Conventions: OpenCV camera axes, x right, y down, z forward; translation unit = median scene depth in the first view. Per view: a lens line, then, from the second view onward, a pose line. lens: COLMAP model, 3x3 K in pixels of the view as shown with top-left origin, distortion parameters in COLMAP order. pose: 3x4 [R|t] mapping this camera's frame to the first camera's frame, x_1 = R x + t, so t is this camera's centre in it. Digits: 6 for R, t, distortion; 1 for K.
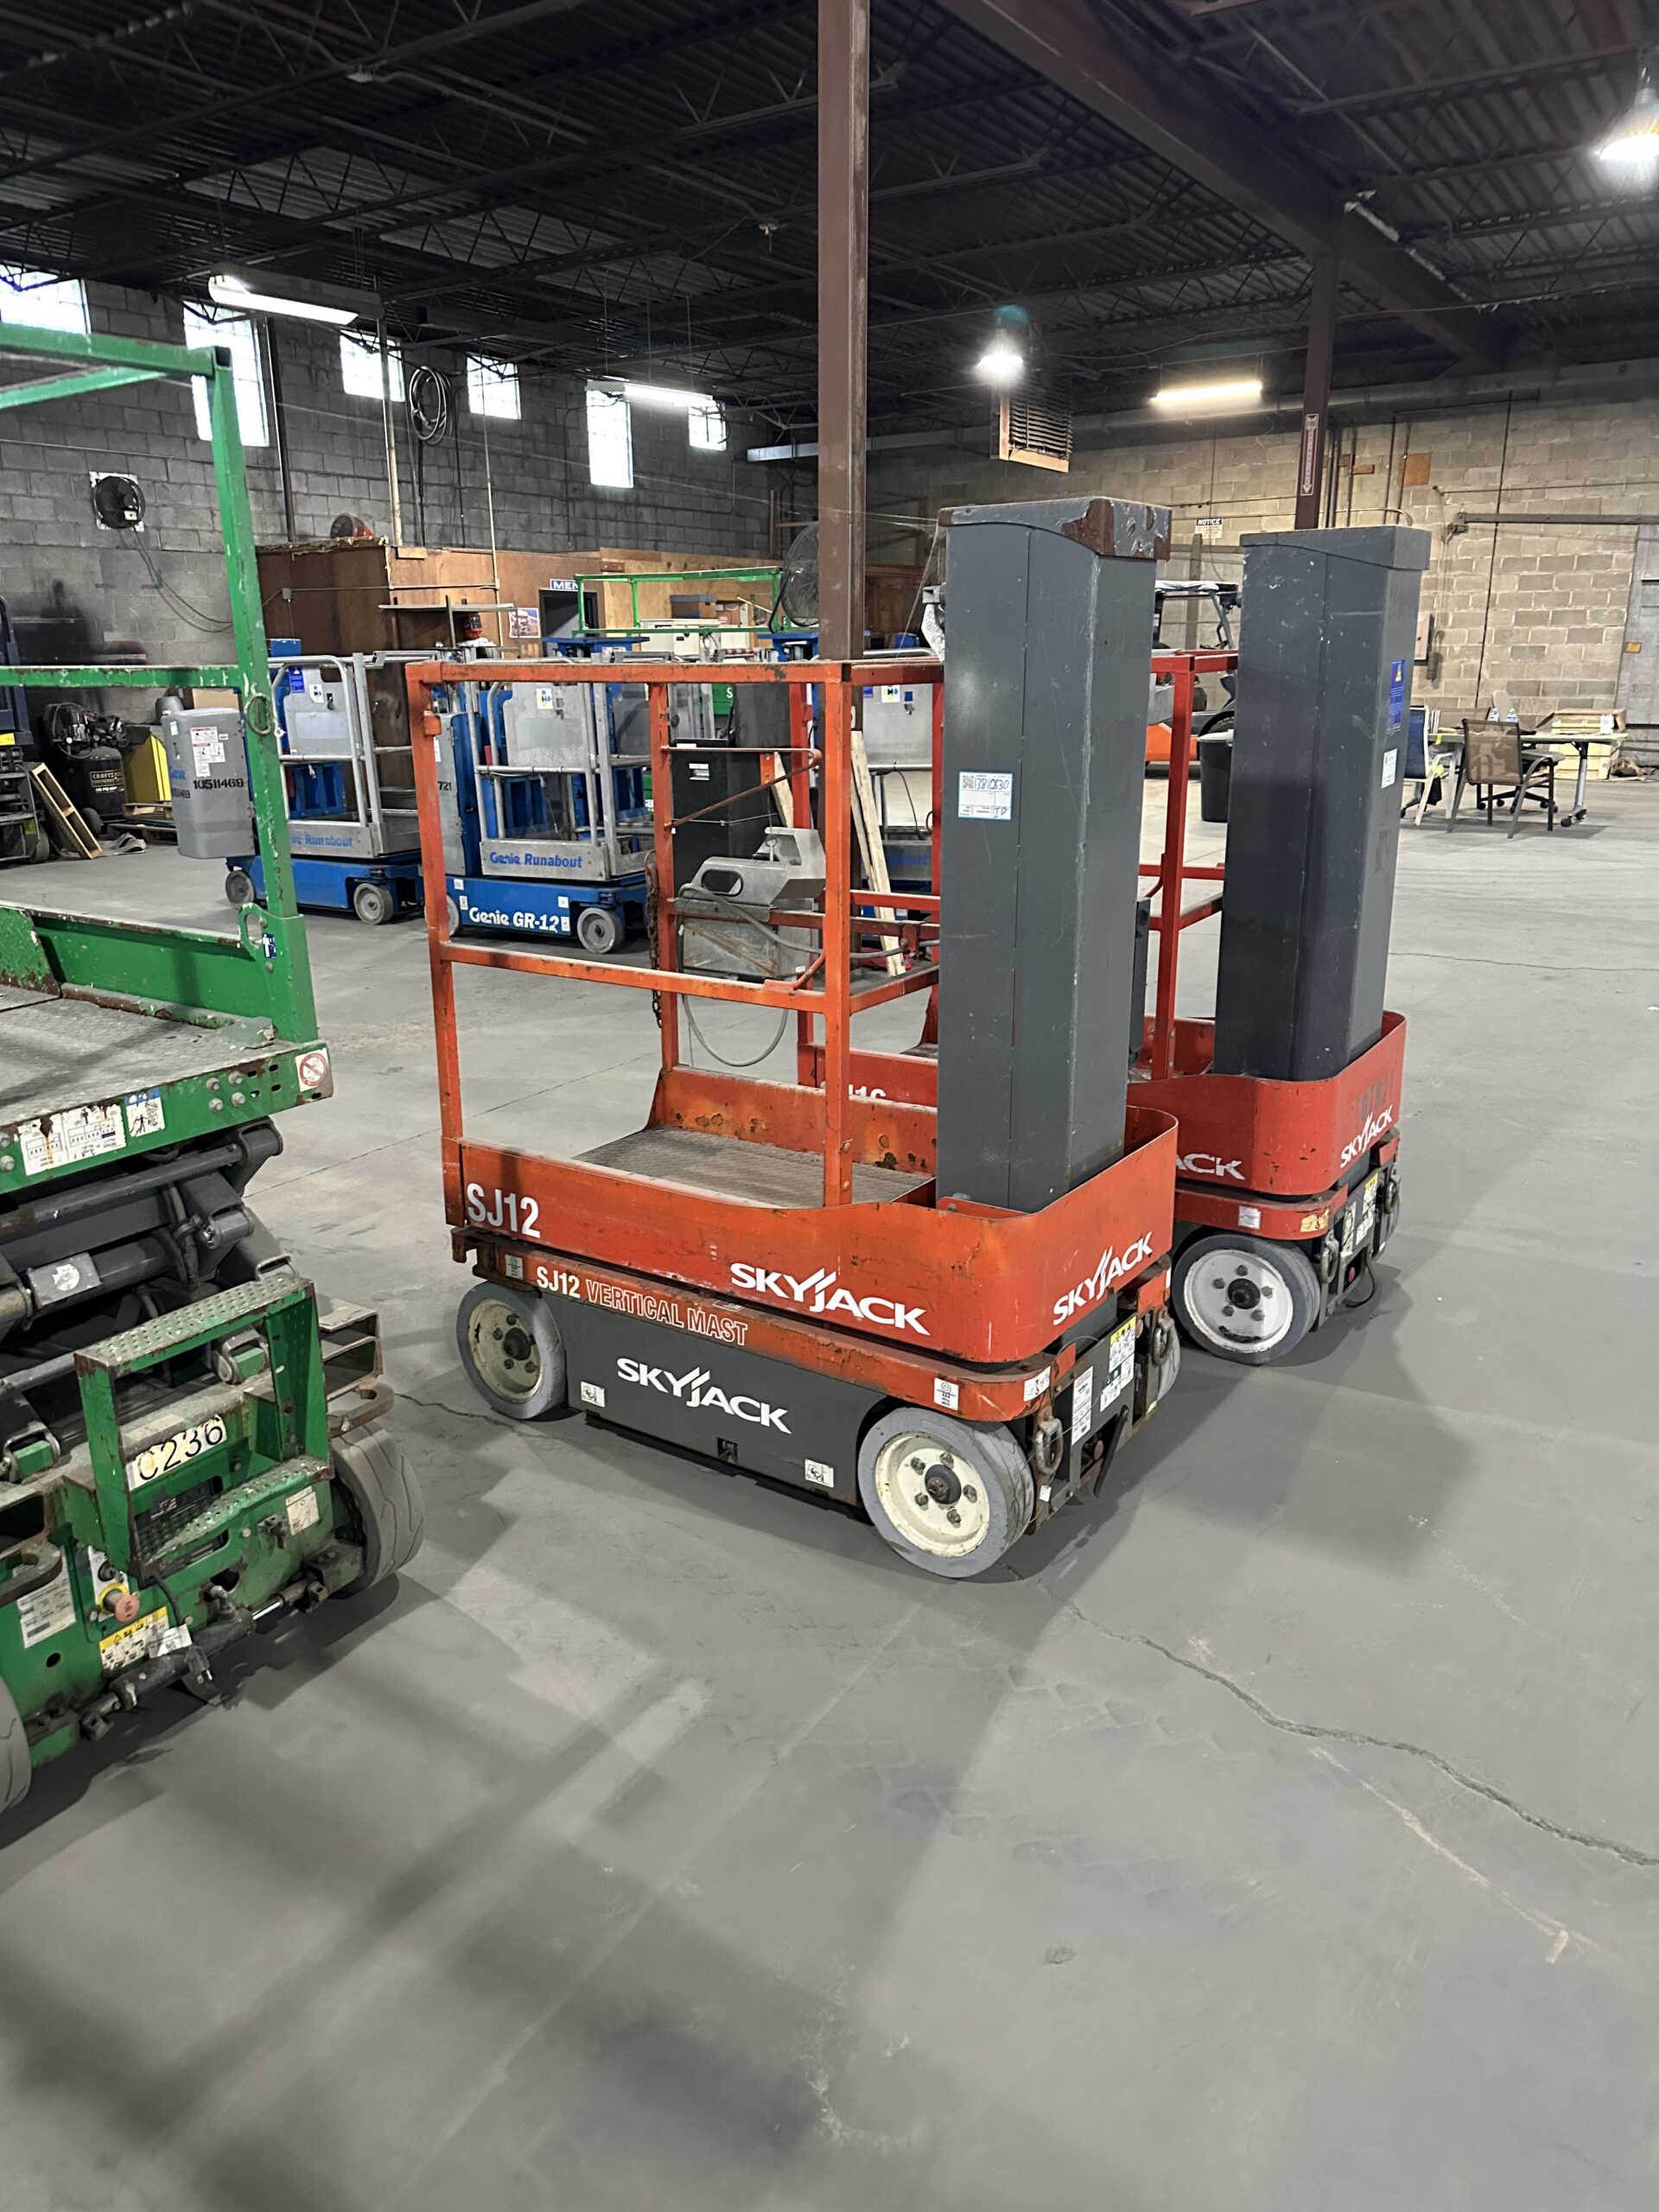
lens RADIAL K [[1545.2, 0, 823.7], [0, 1545.2, 1048.9], [0, 0, 1]] dist [0.036682, -0.078159]
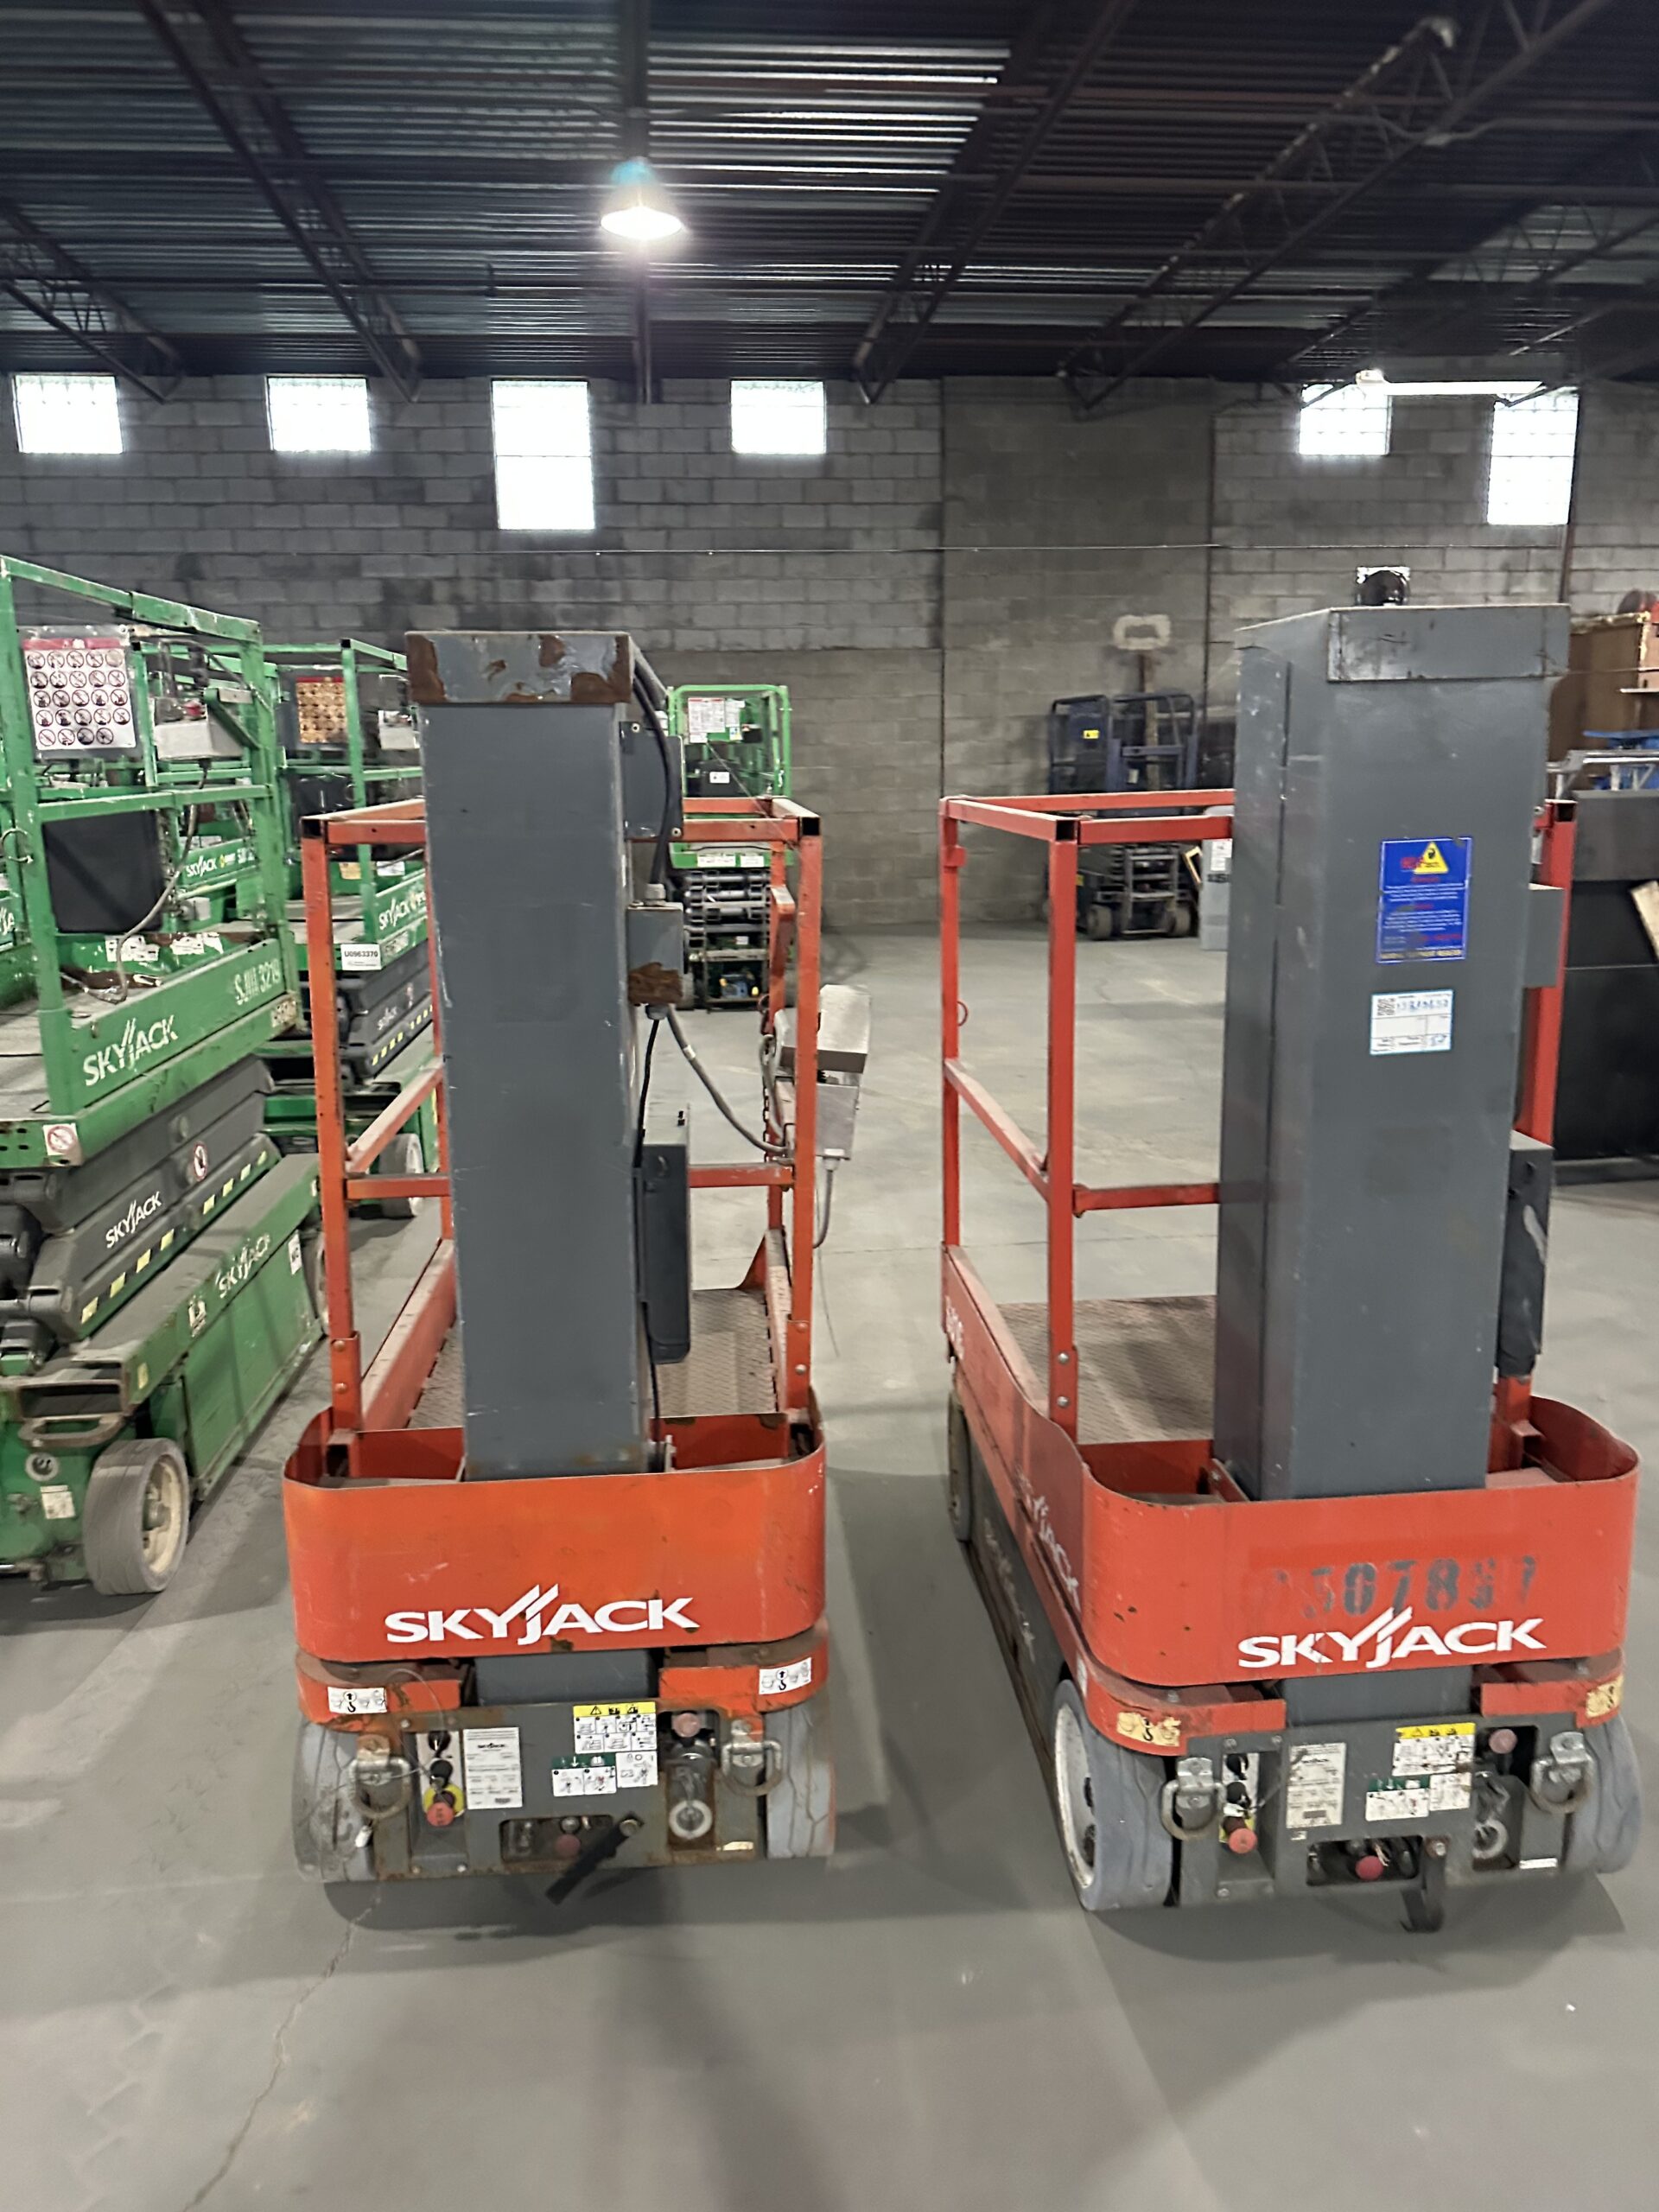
lens RADIAL K [[1545.2, 0, 823.7], [0, 1545.2, 1048.9], [0, 0, 1]] dist [0.036682, -0.078159]
pose [[0.623763, 0.150798, -0.766928, 0.195603], [-0.187498, 0.981431, 0.040477, -0.044394], [0.758791, 0.118549, 0.640455, 0.141459]]
